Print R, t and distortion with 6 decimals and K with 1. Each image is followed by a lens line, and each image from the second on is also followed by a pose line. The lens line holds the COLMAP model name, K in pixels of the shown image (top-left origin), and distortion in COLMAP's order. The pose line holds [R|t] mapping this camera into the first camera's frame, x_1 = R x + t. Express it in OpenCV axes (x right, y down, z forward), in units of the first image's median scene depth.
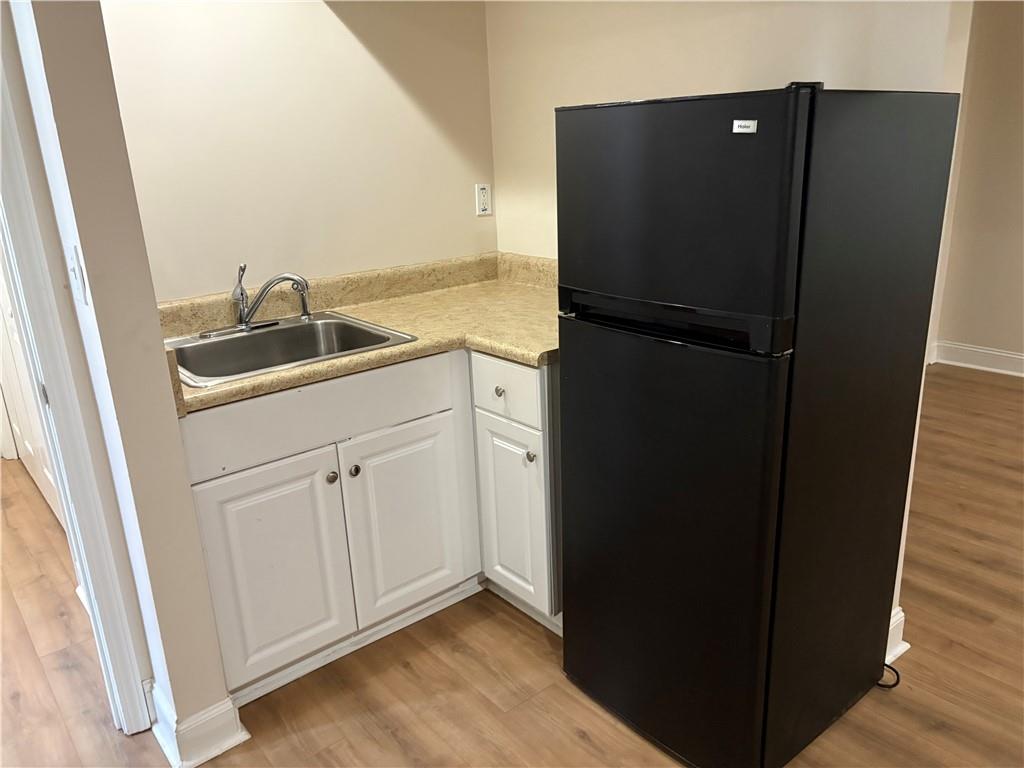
lens RADIAL K [[769.6, 0, 519.0], [0, 769.6, 382.9], [0, 0, 1]] dist [0.059309, -0.059713]
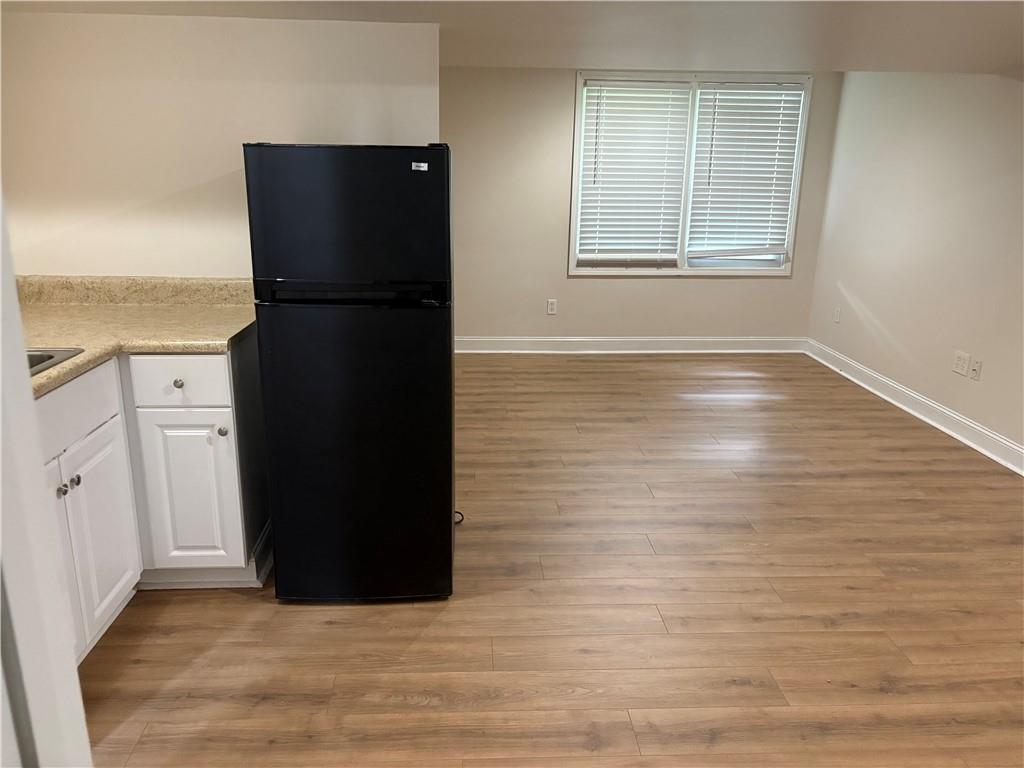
lens RADIAL K [[771.0, 0, 512.0], [0, 771.0, 384.0], [0, 0, 1]] dist [-0.026237, 0.000879]
pose [[0.588592, -0.169097, 0.790548, -0.628657], [0.201434, 0.977714, 0.059156, 0.043866], [-0.782933, 0.124425, 0.609537, -0.065396]]
